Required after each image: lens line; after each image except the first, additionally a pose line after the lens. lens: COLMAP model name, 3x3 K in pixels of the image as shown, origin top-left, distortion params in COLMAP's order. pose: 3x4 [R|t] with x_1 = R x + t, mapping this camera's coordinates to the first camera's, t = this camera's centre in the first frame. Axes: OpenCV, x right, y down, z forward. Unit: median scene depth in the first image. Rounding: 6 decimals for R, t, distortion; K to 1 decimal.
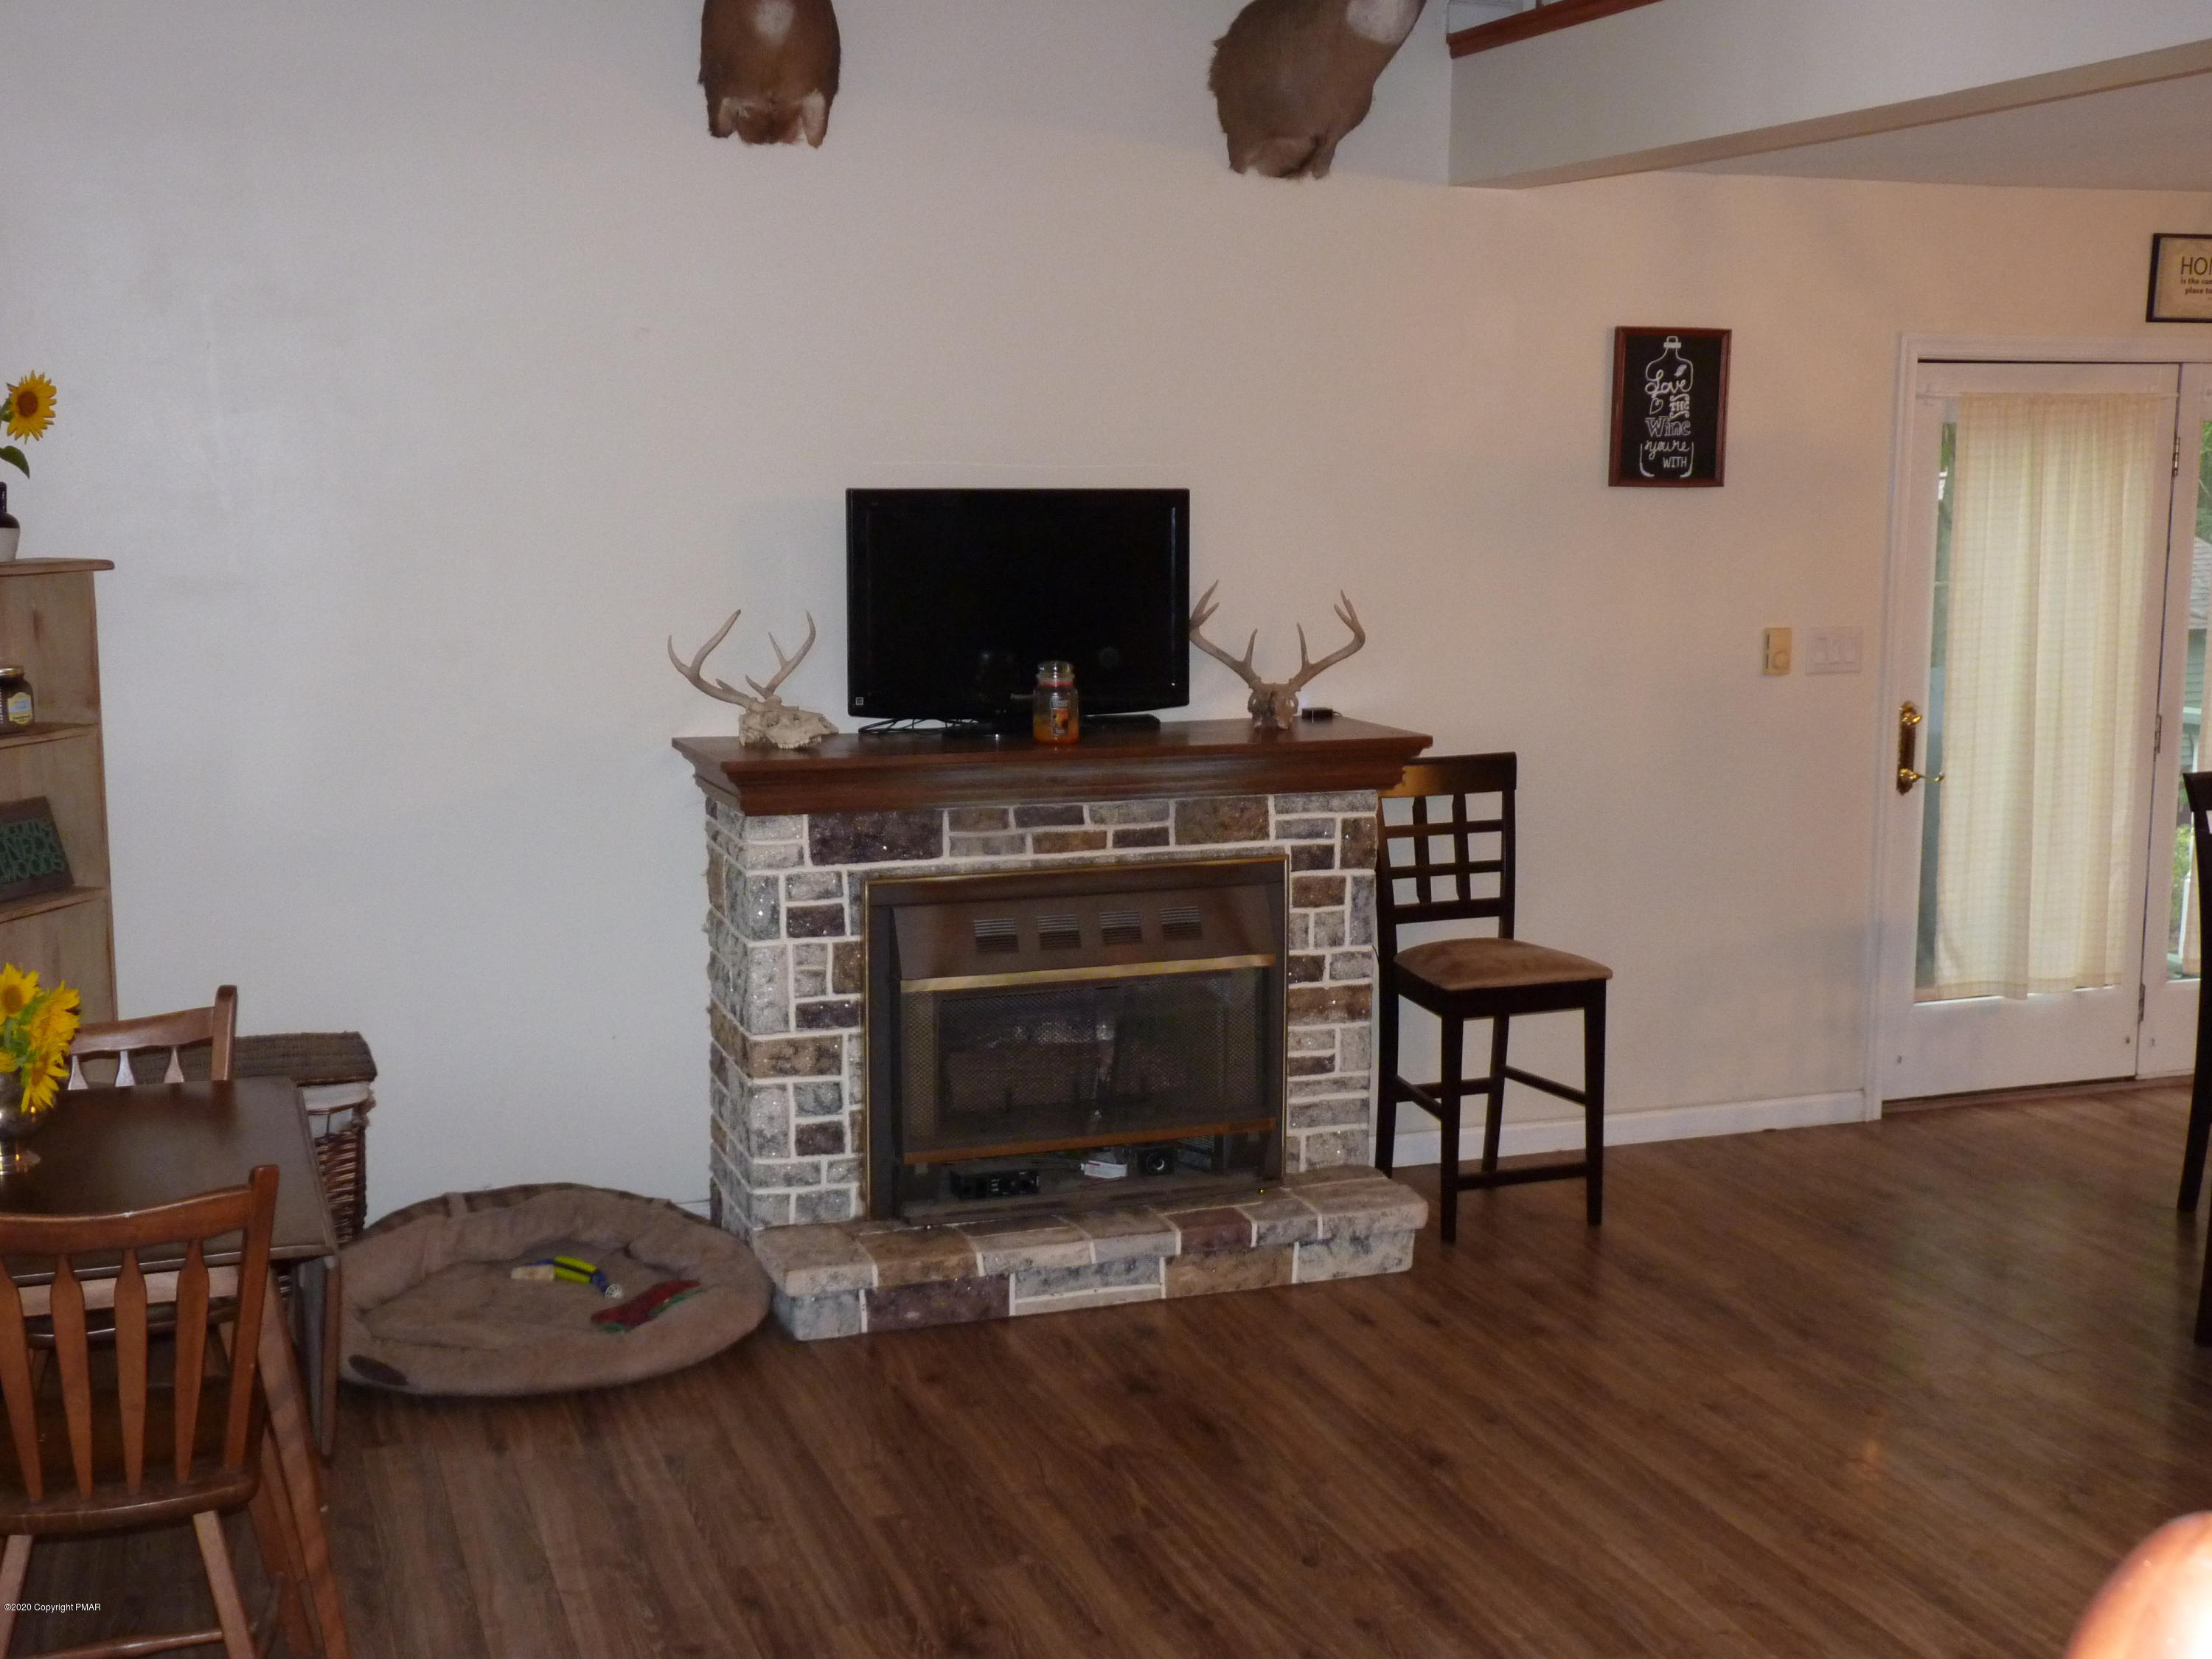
lens RADIAL K [[2547.1, 0, 1103.1], [0, 2547.1, 838.3], [0, 0, 1]] dist [-0.050892, 0.221681]
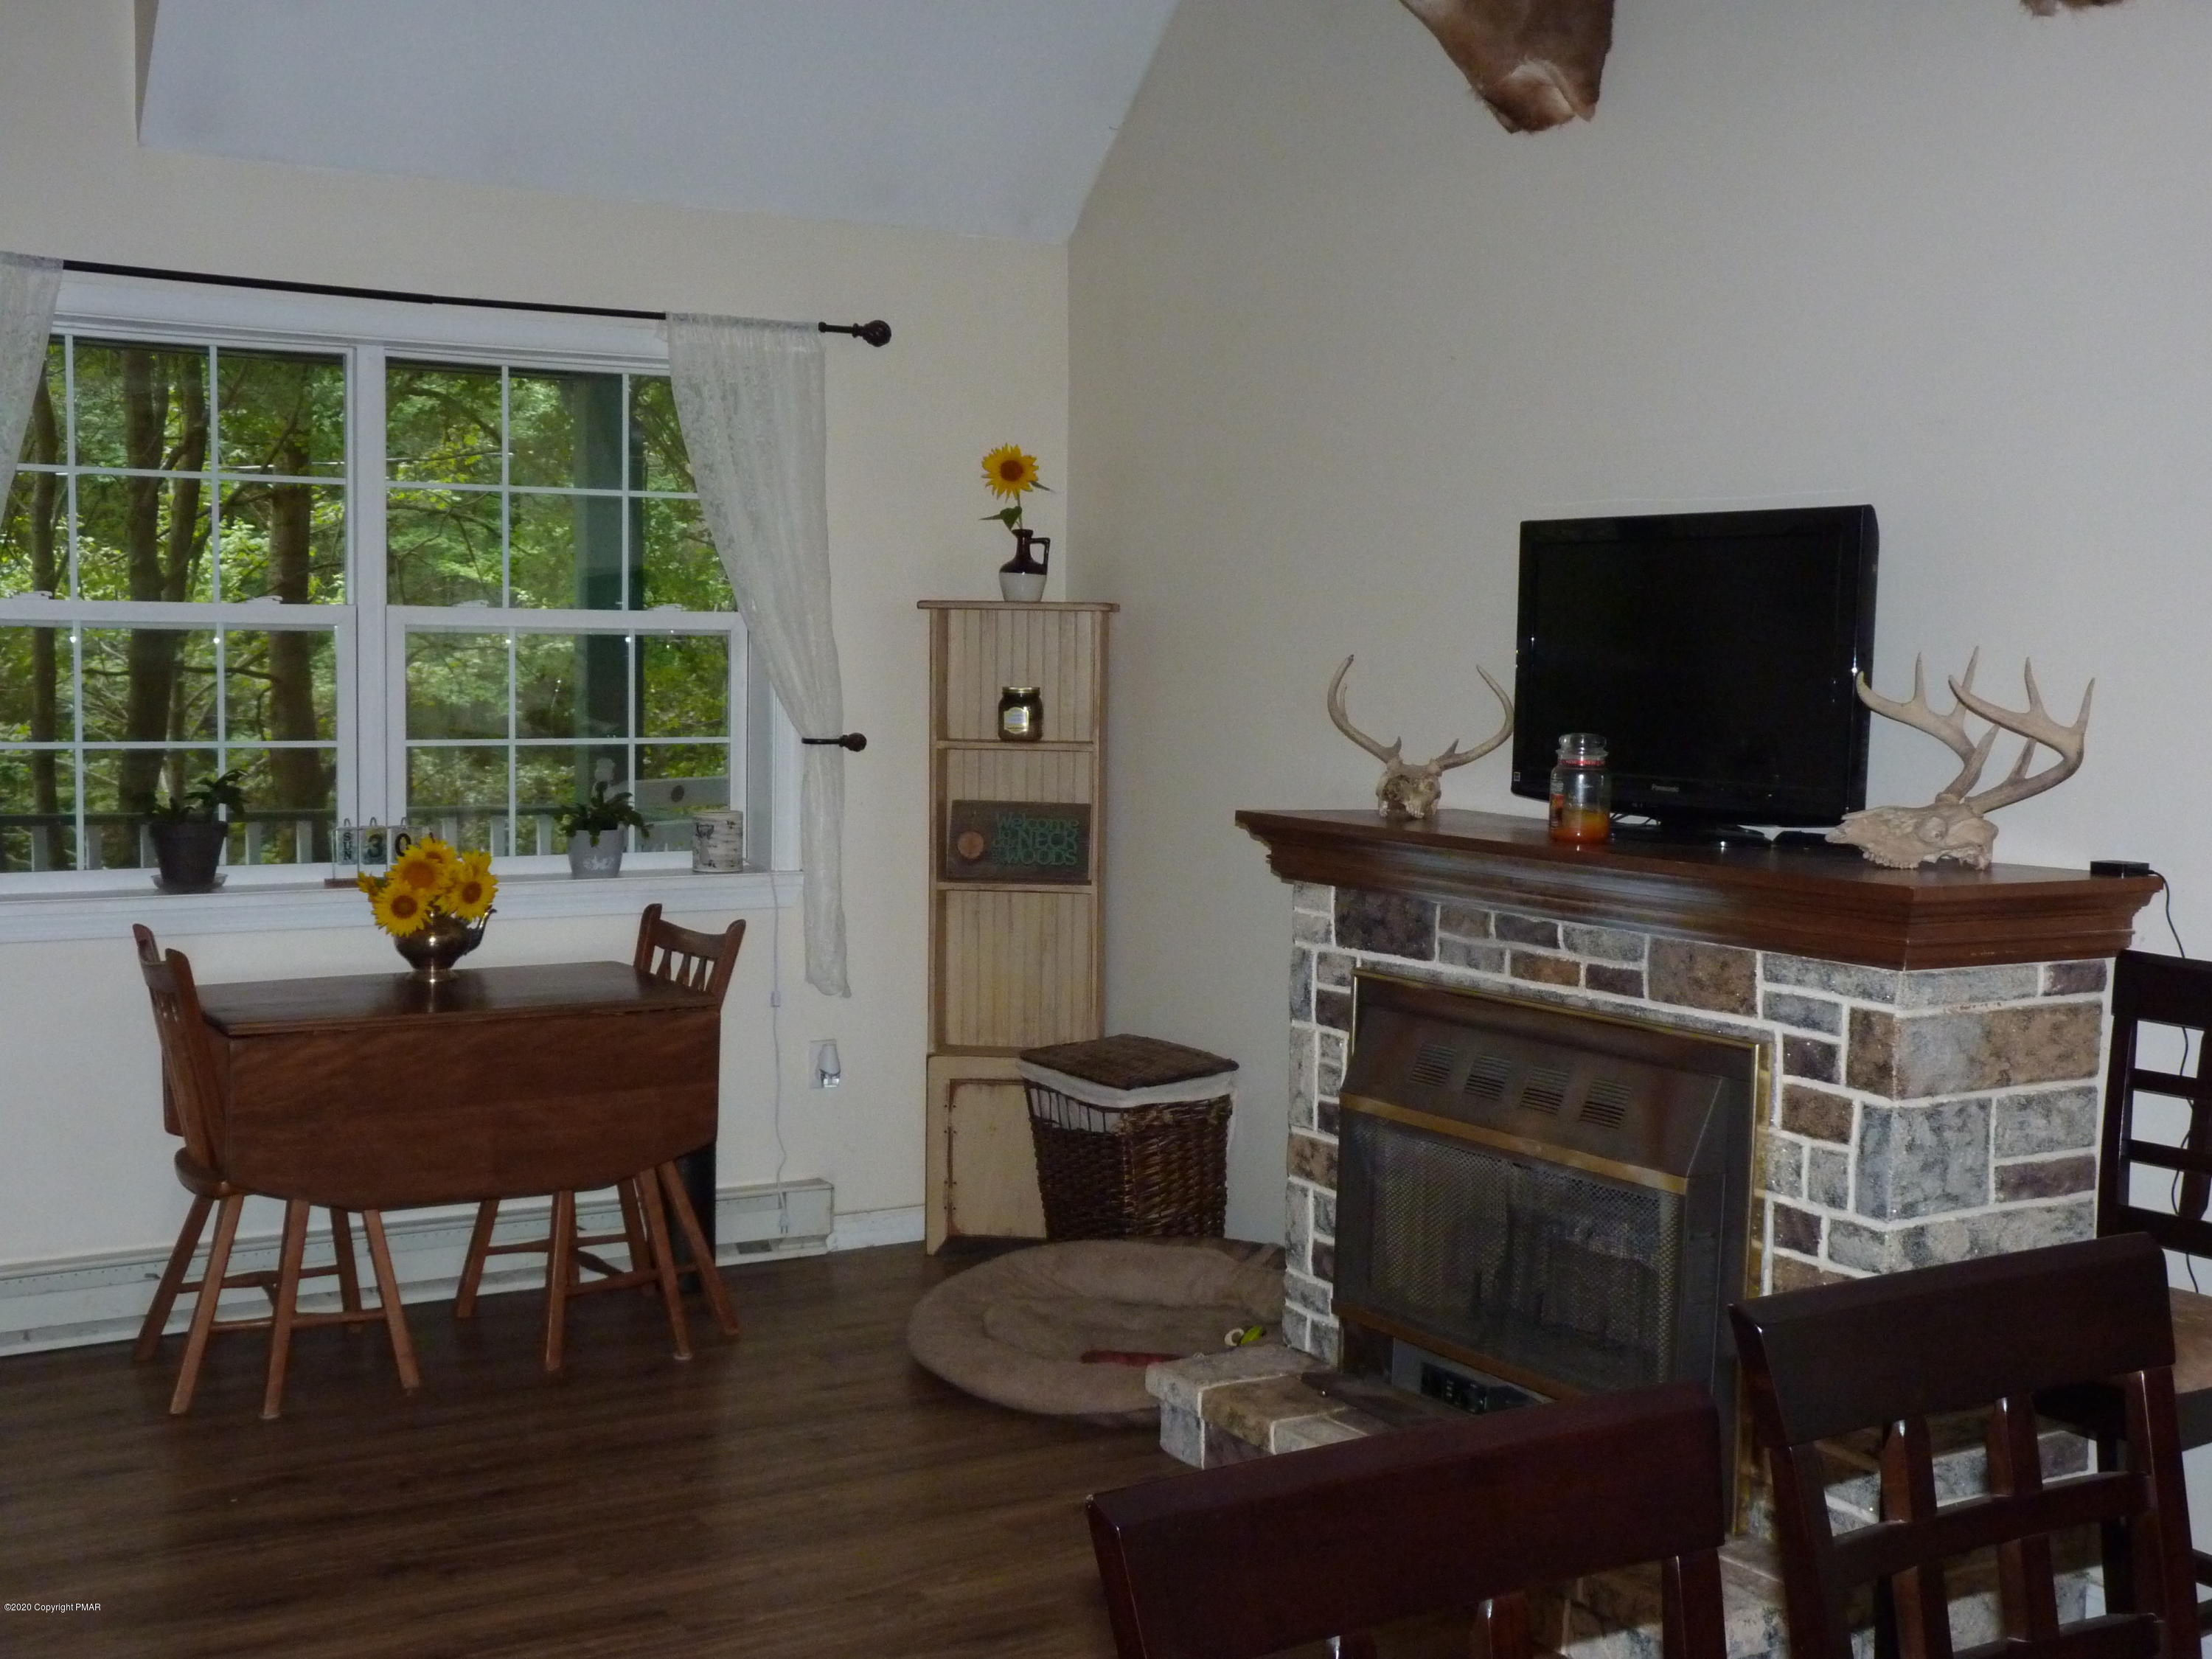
lens RADIAL K [[2547.1, 0, 1103.1], [0, 2547.1, 838.3], [0, 0, 1]] dist [-0.050892, 0.221681]
pose [[0.200142, 0.072011, -0.977117, 0.691741], [-0.163344, 0.985790, 0.039193, -0.044777], [0.966055, 0.151763, 0.209061, 0.705113]]
